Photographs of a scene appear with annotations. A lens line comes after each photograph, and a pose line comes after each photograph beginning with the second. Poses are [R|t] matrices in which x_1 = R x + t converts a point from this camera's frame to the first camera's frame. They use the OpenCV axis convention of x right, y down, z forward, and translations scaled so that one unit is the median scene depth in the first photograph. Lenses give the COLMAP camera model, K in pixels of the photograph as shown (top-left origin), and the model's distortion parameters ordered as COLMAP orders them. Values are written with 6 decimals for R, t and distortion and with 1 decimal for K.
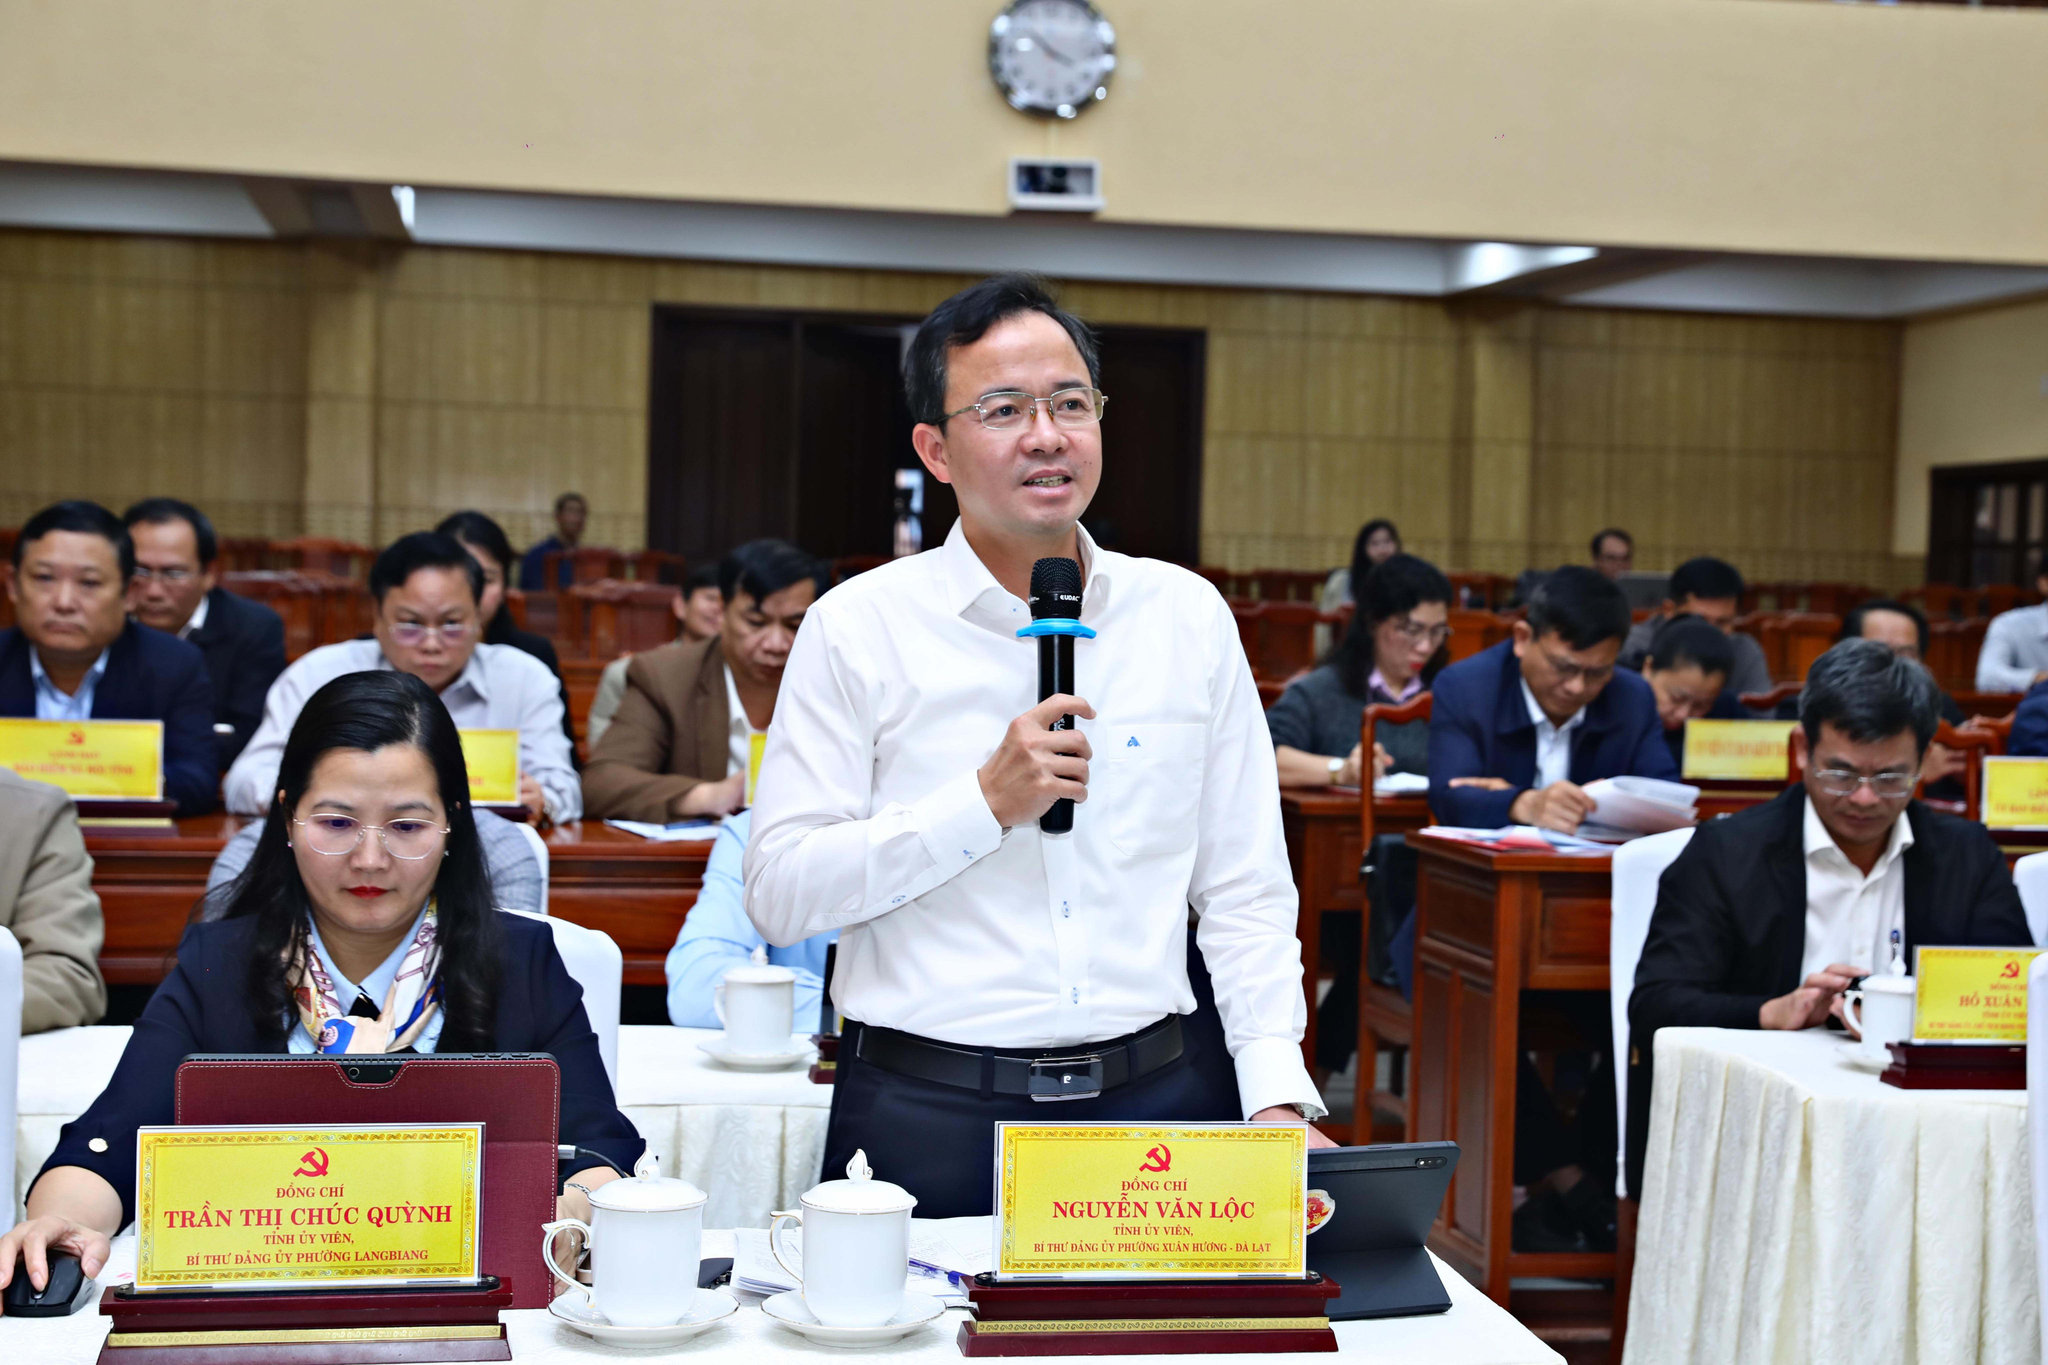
lens RADIAL K [[3042.6, 0, 1023.6], [0, 3042.6, 686.7], [0, 0, 1]] dist [0.050234, 0.000000]
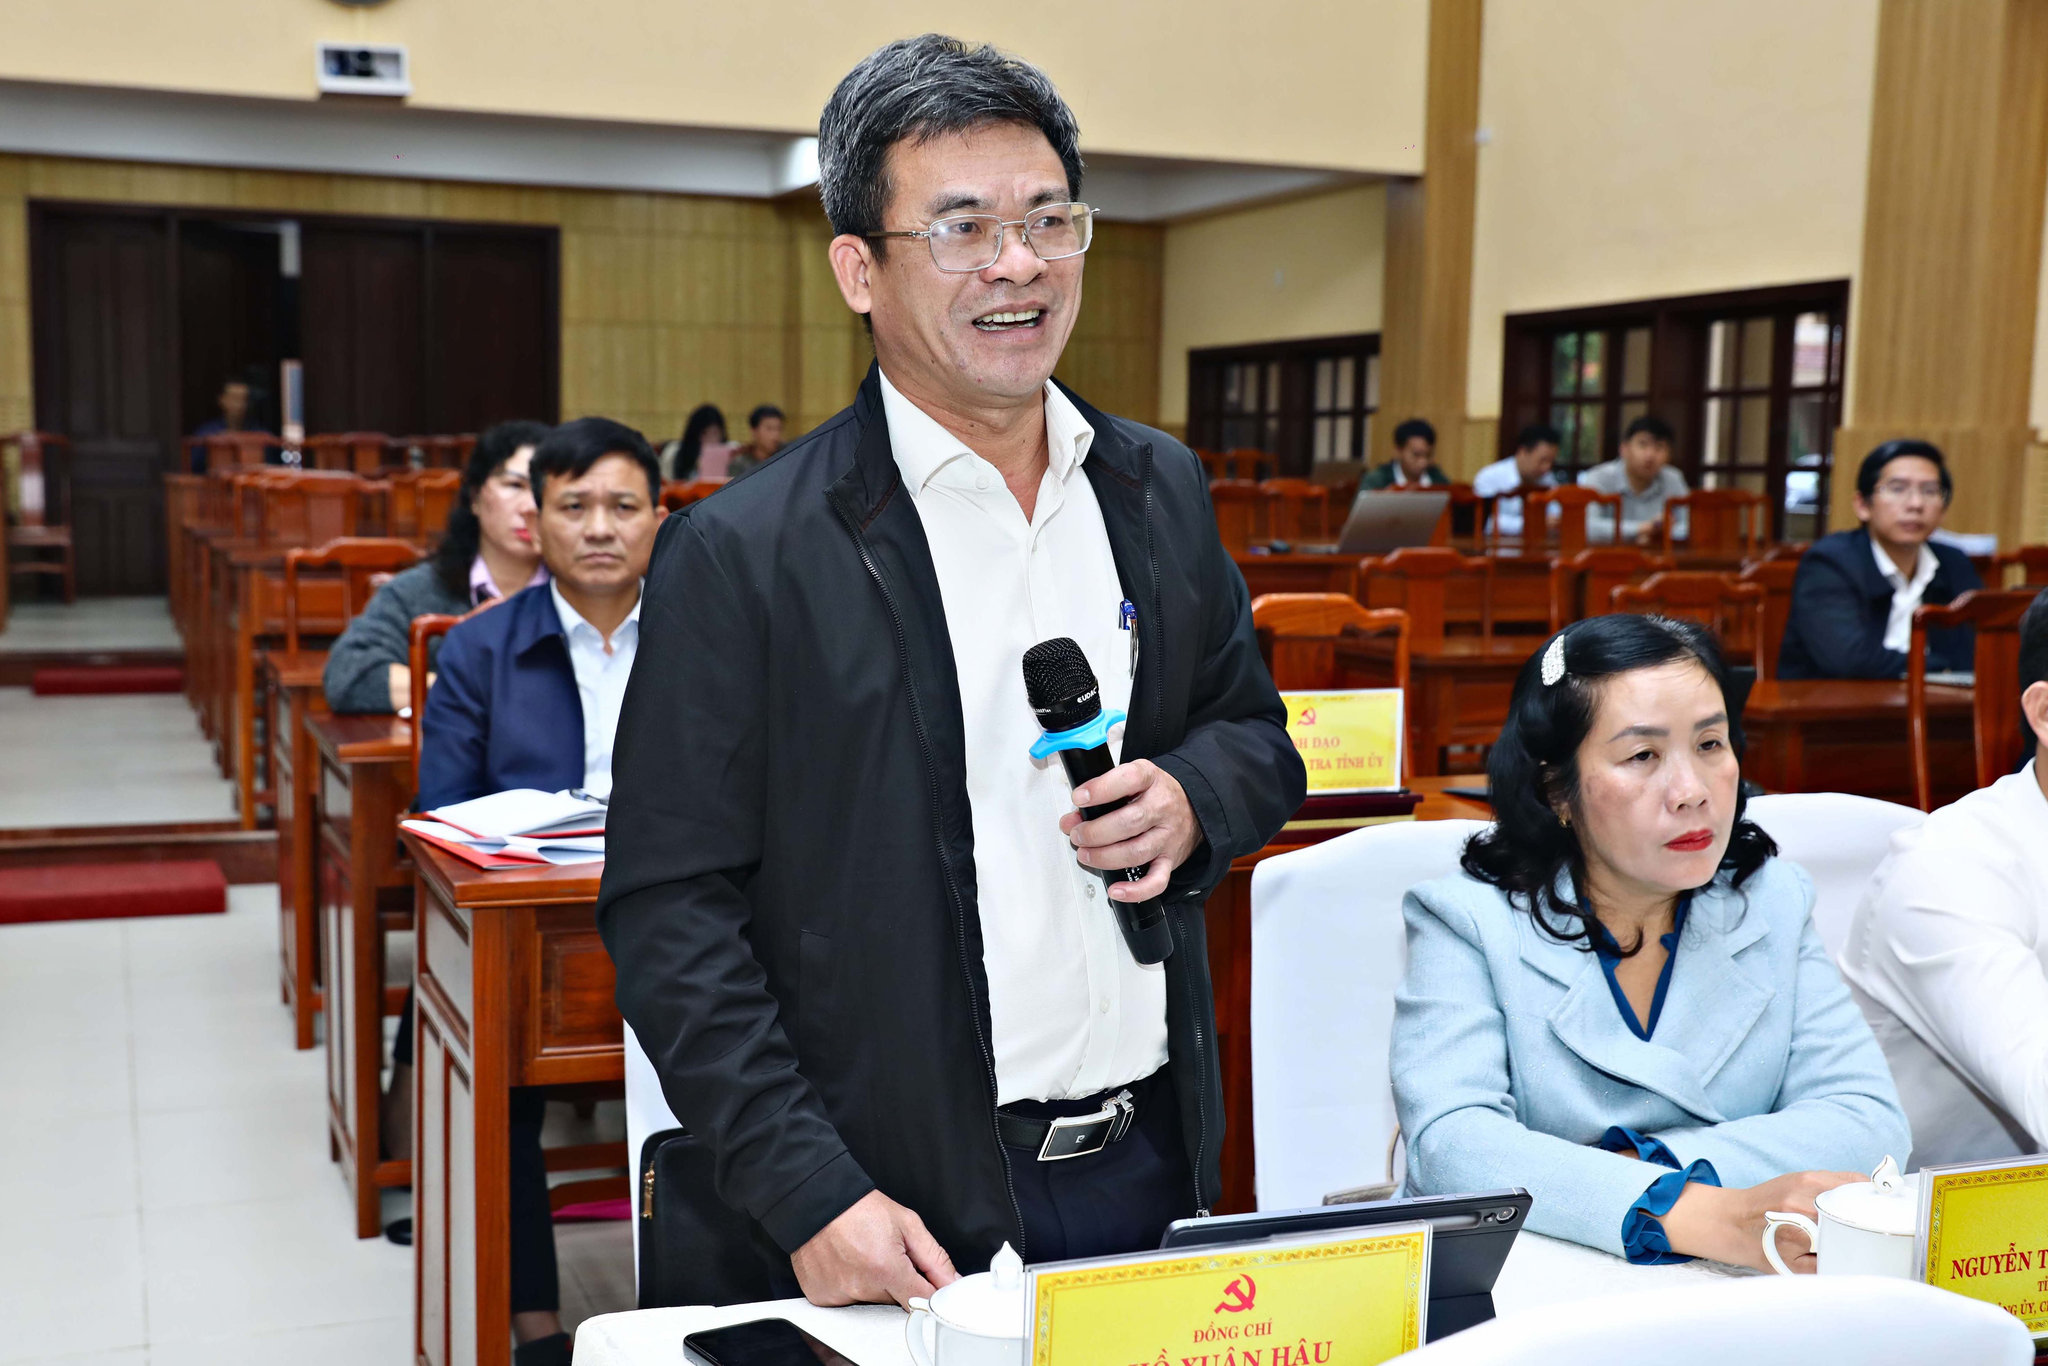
lens RADIAL K [[2155.8, 0, 1025.3], [0, 2155.8, 681.9], [0, 0, 1]] dist [-0.012171, 0.000000]
pose [[0.978840, -0.034061, 0.201772, 0.062110], [0.019802, 0.997188, 0.072274, -0.005212], [-0.203666, -0.066749, 0.976762, 0.188785]]
